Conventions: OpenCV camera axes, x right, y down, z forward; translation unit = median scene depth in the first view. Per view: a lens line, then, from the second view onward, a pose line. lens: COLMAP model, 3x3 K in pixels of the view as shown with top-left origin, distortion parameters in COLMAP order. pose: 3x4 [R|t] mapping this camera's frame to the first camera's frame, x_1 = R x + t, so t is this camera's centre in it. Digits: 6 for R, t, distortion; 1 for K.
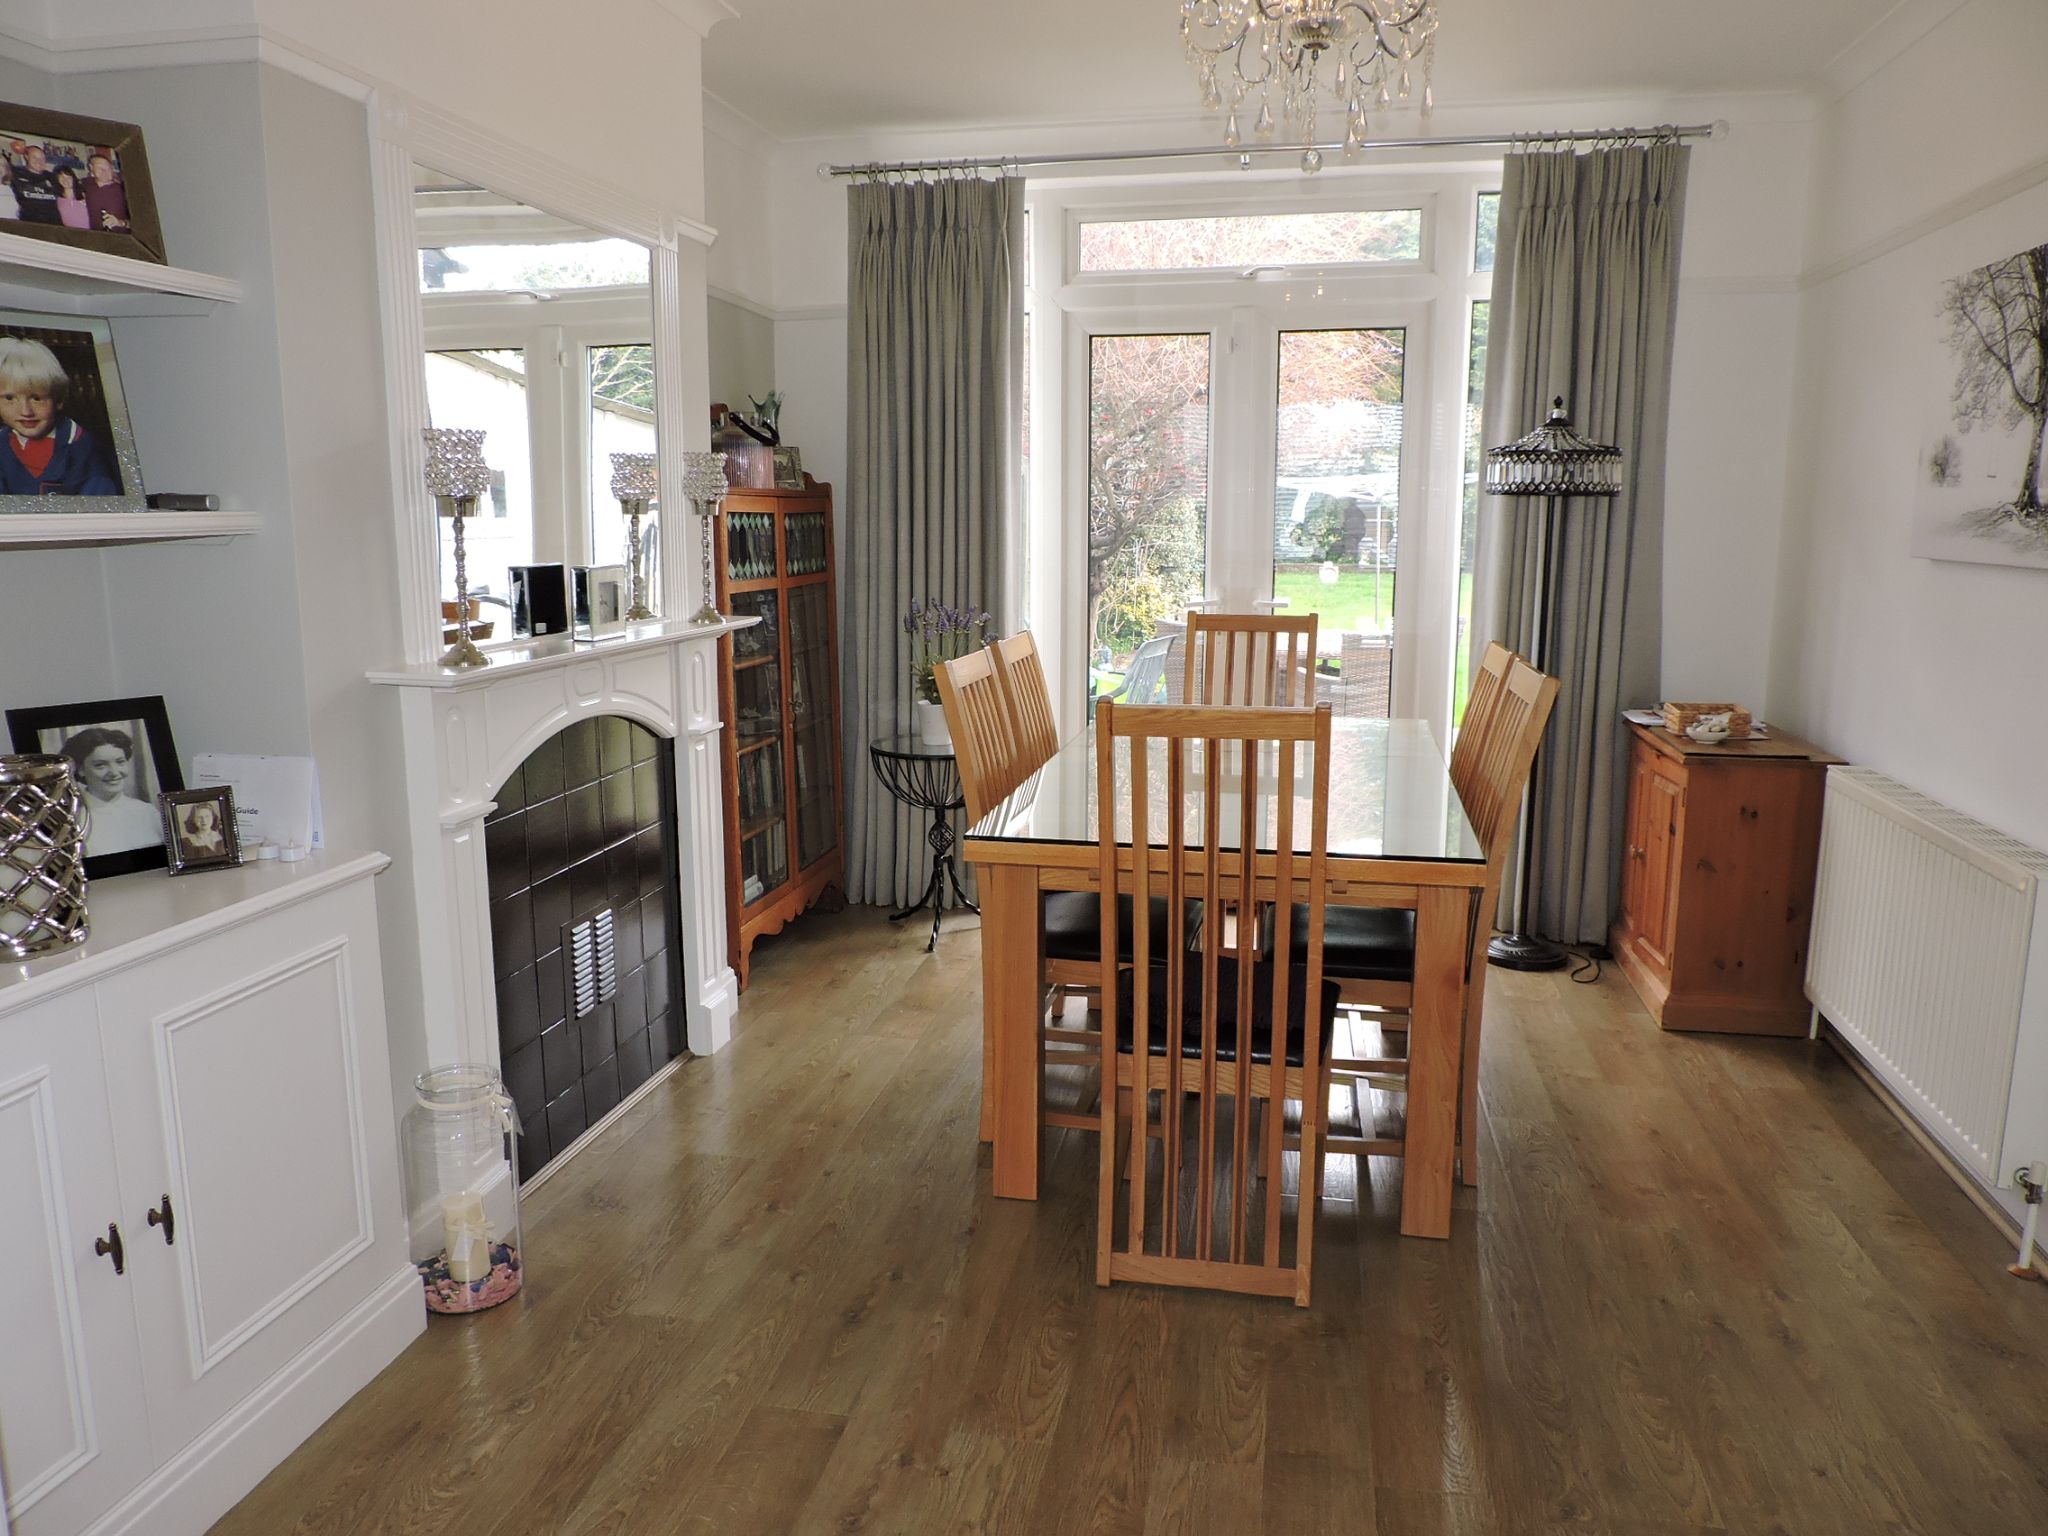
lens RADIAL K [[1480.1, 0, 1024.7], [0, 1480.1, 761.1], [0, 0, 1]] dist [0.007154, -0.019152]
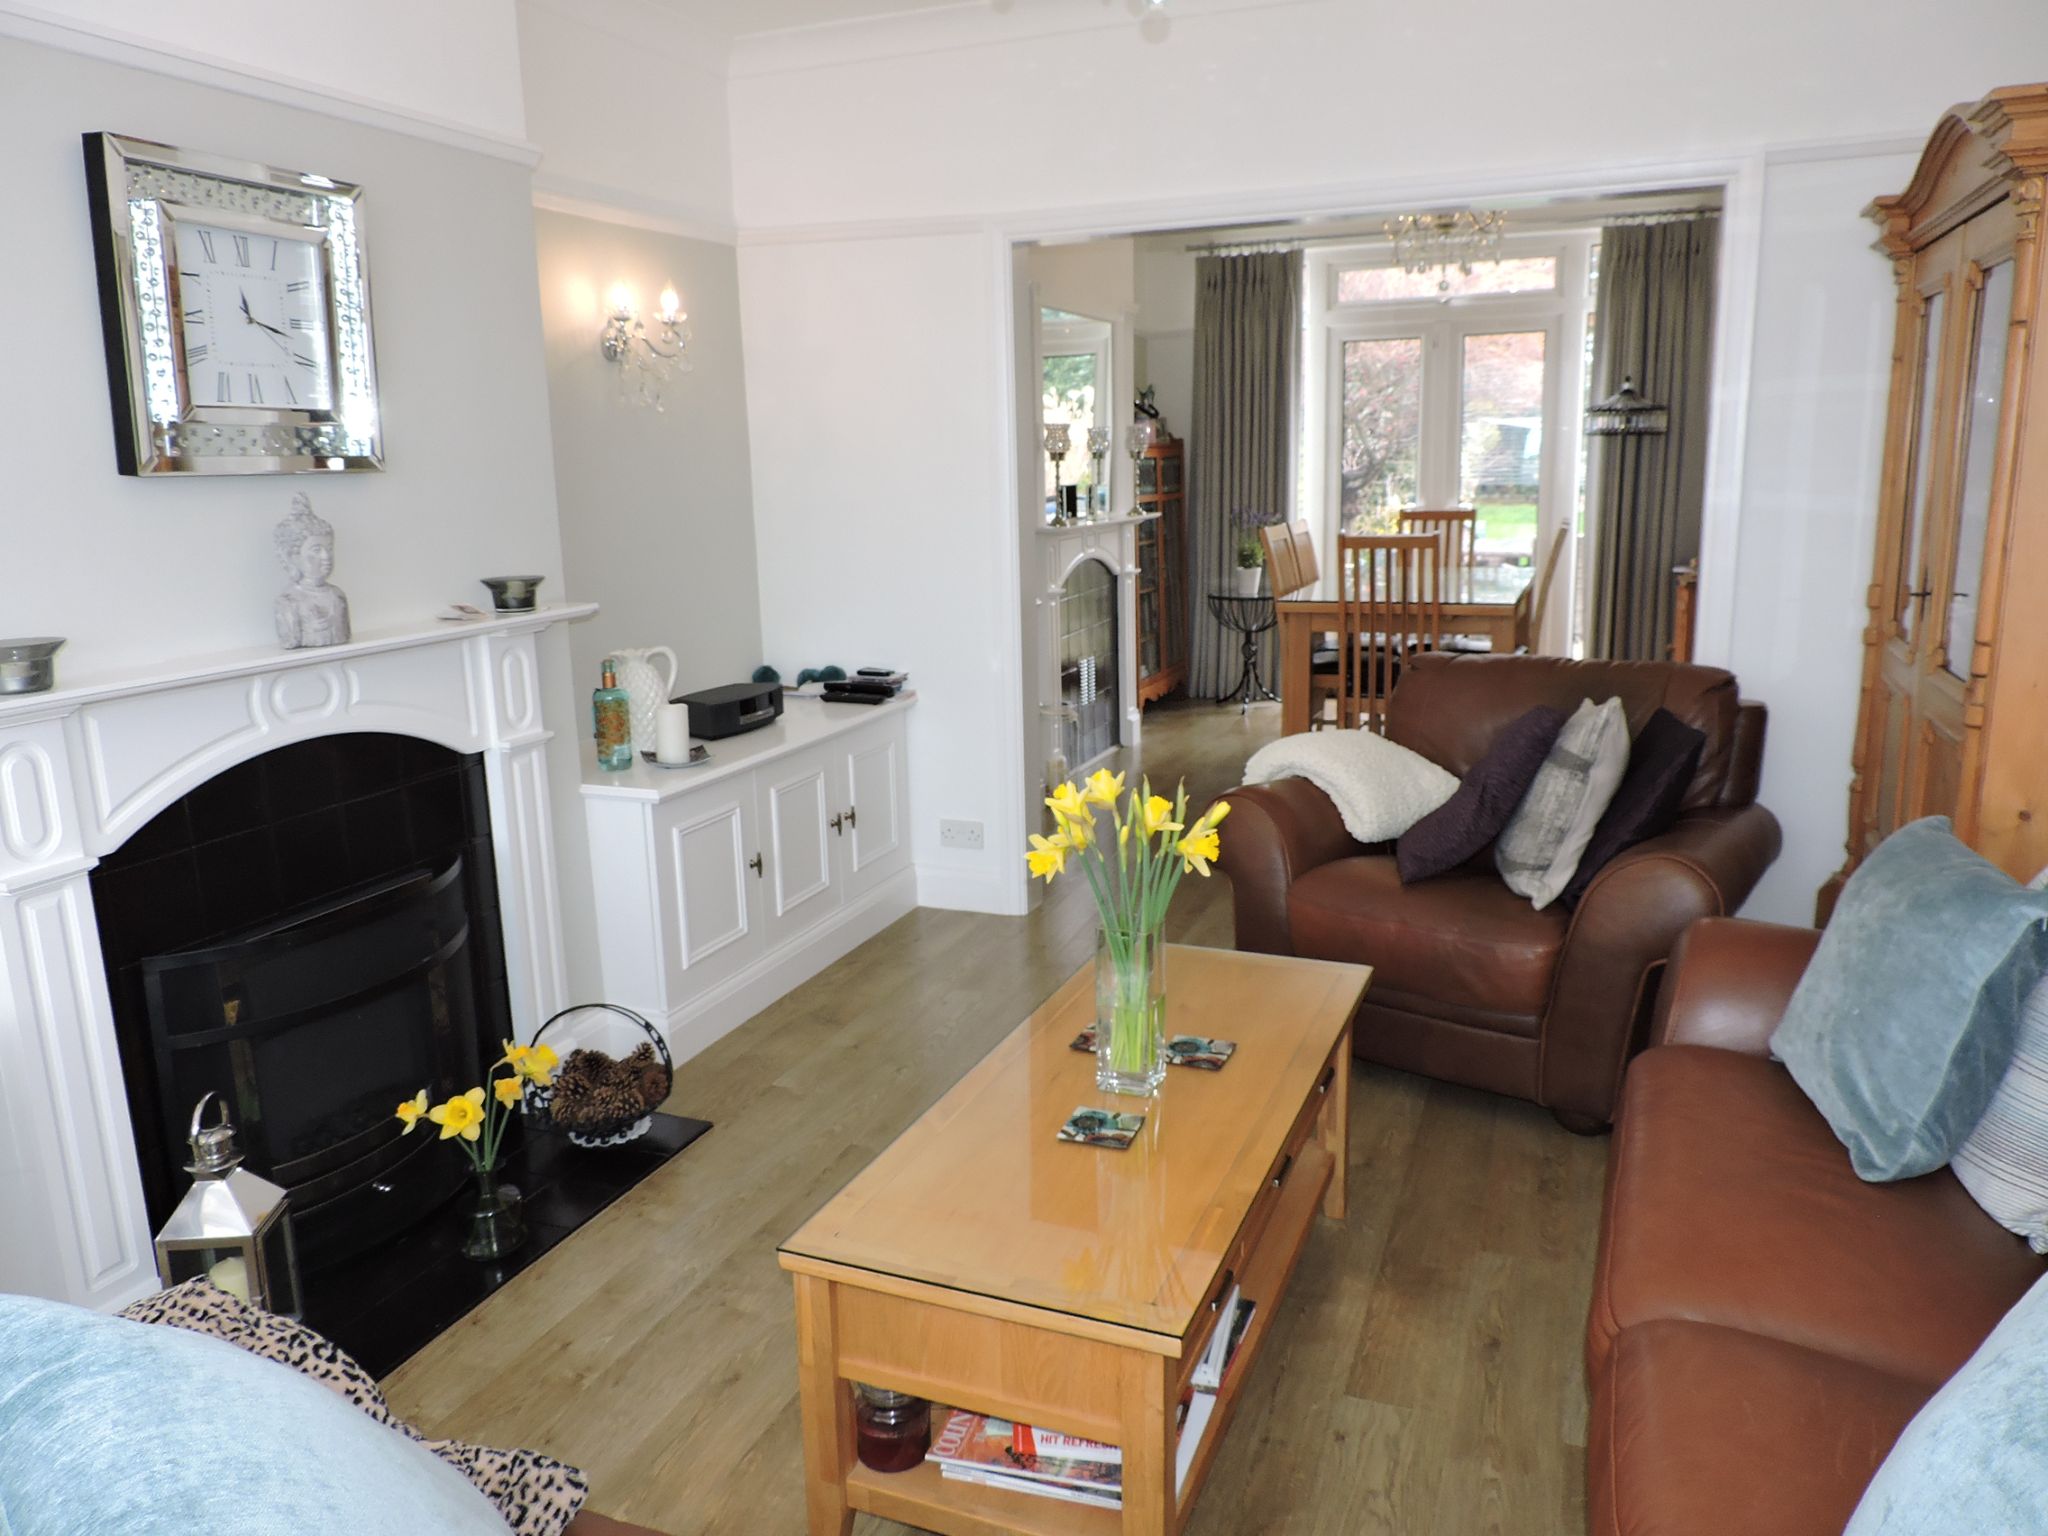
lens RADIAL K [[1480.1, 0, 1034.6], [0, 1480.1, 769.5], [0, 0, 1]] dist [0.007154, -0.019152]
pose [[0.985912, 0.011541, -0.166866, -0.014402], [-0.004601, 0.999111, 0.041917, 0.120680], [0.167201, -0.040559, 0.985088, -0.715692]]
